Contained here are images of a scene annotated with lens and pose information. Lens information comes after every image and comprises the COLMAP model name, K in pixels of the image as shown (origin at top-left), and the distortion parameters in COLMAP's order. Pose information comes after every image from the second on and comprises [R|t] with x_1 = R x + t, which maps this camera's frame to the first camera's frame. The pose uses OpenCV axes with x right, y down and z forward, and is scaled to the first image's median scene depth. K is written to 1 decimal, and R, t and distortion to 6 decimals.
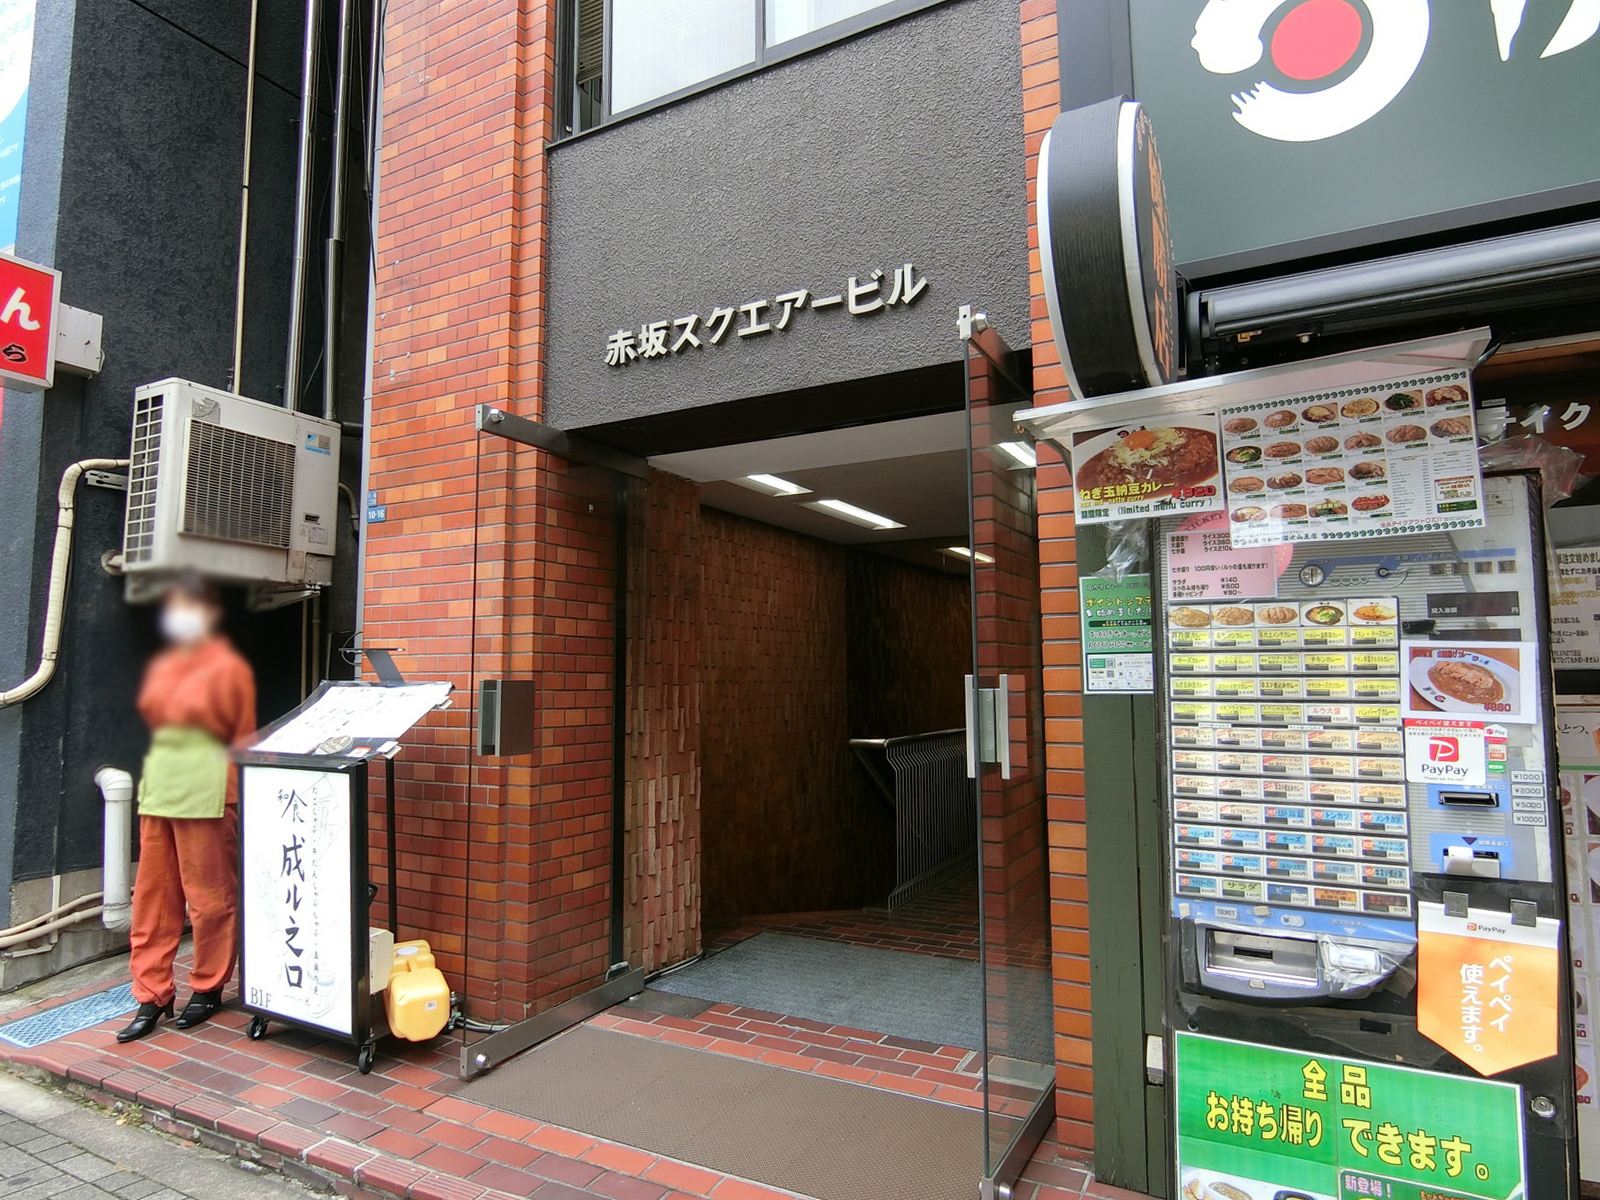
lens RADIAL K [[882.8, 0, 800.0], [0, 882.8, 600.0], [0, 0, 1]] dist [-0.031011, -0.000700]
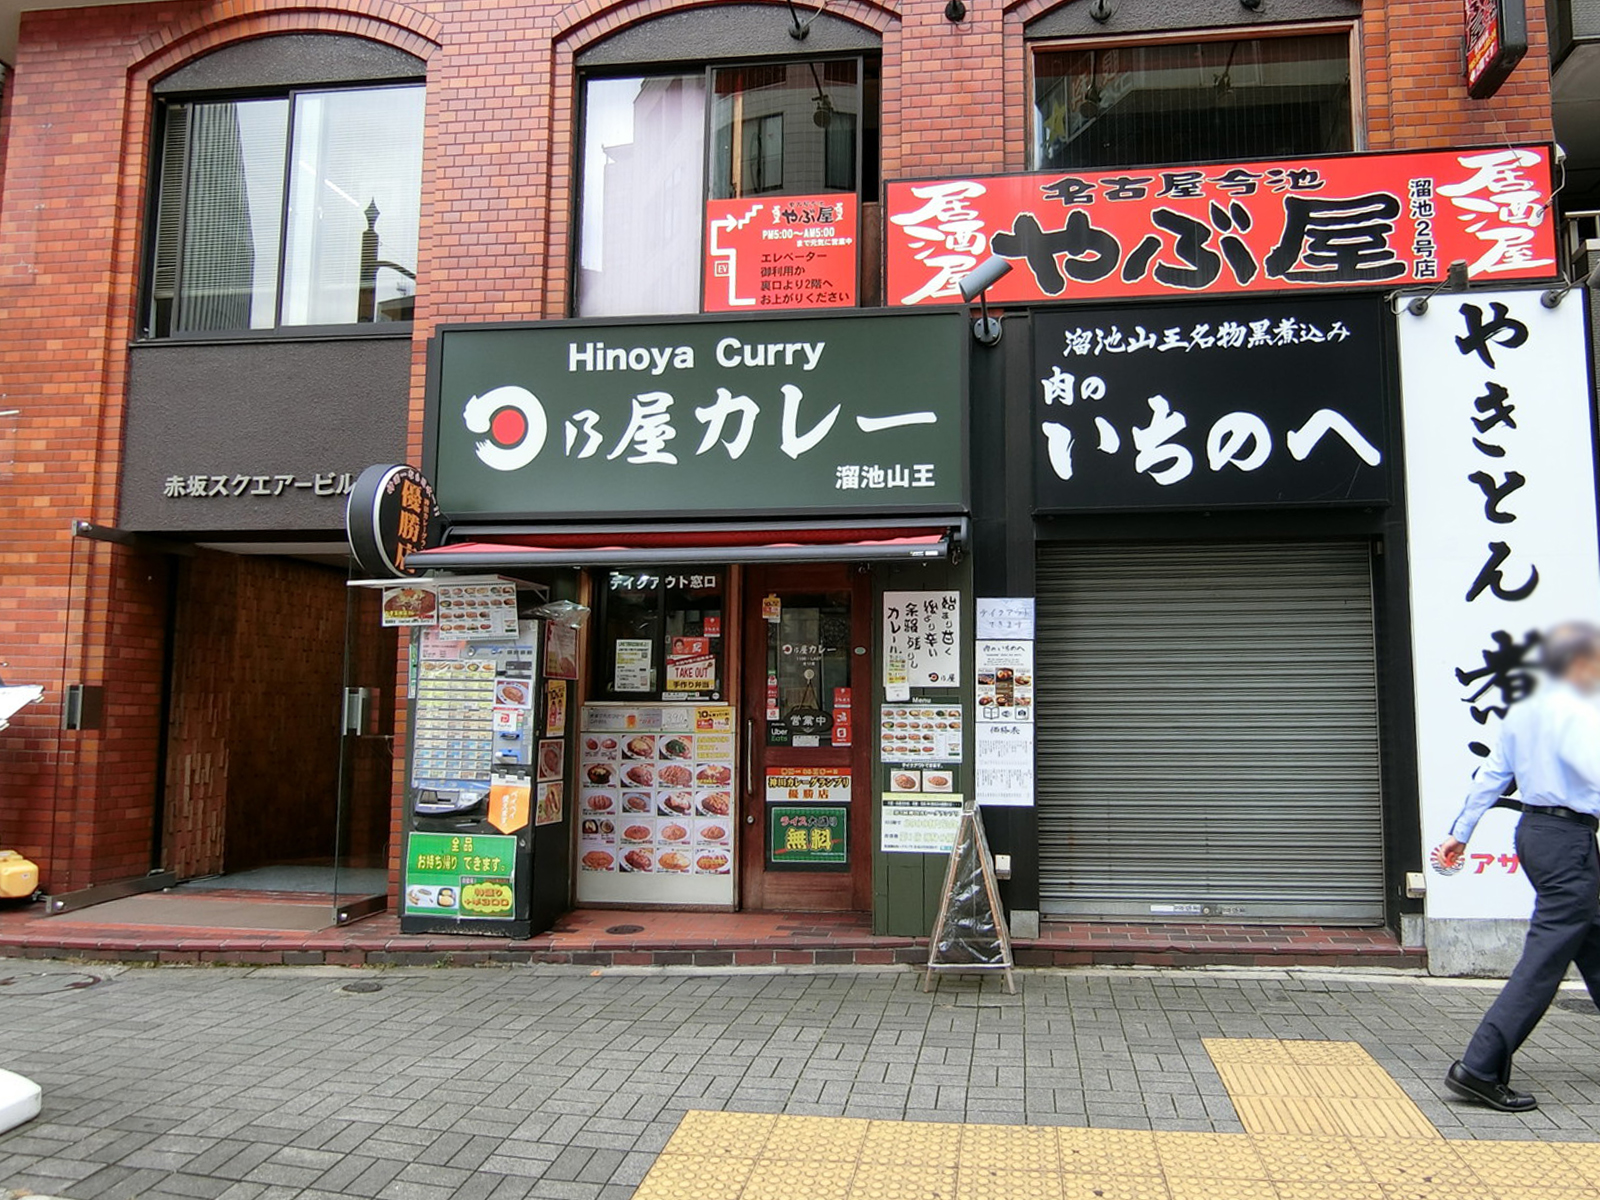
lens RADIAL K [[921.0, 0, 800.3], [0, 921.0, 626.2], [0, 0, 1]] dist [-0.026737, -0.003003]
pose [[0.925554, 0.047588, 0.375612, 0.262295], [-0.050602, 0.998717, -0.001841, -0.083401], [-0.375218, -0.017303, 0.926775, -1.056657]]
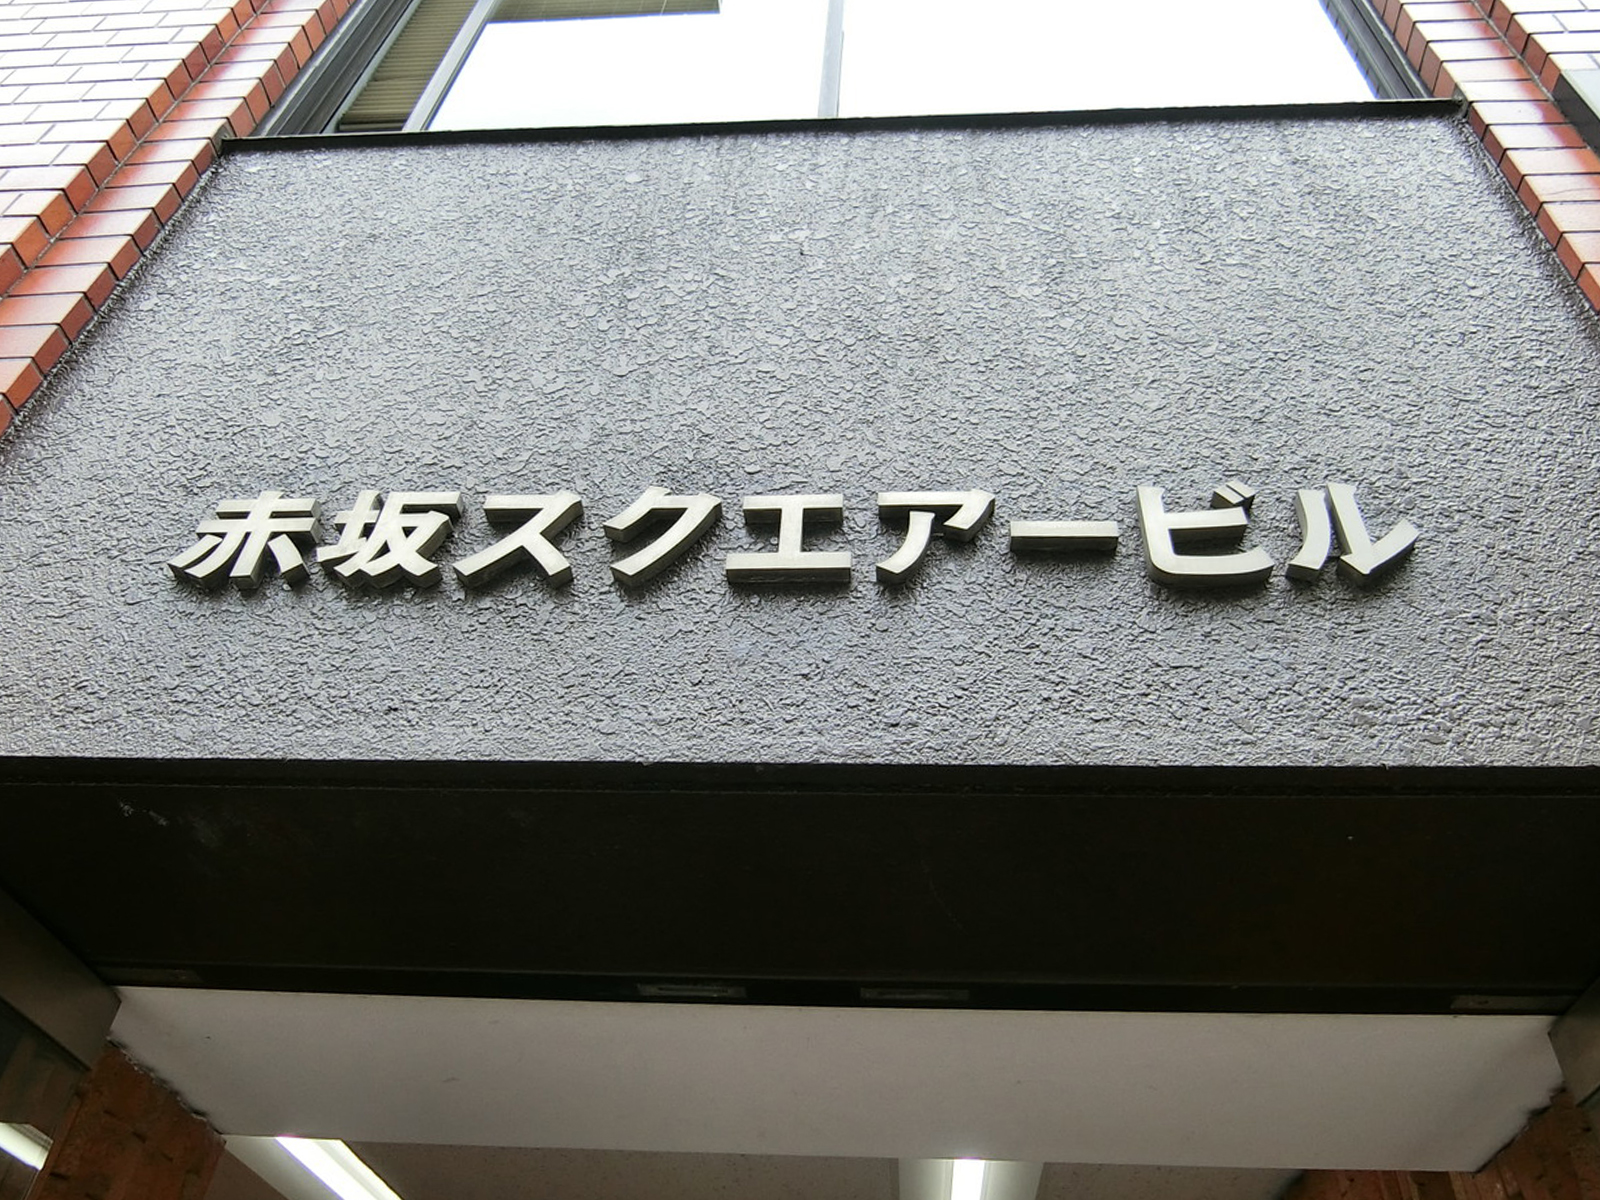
lens RADIAL K [[1206.3, 0, 800.0], [0, 1206.3, 600.0], [0, 0, 1]] dist [0.002285, 0.000172]
pose [[0.911109, 0.314282, 0.266658, -0.143590], [-0.091476, 0.785024, -0.612674, -0.047752], [-0.401886, 0.533820, 0.743992, 0.666270]]
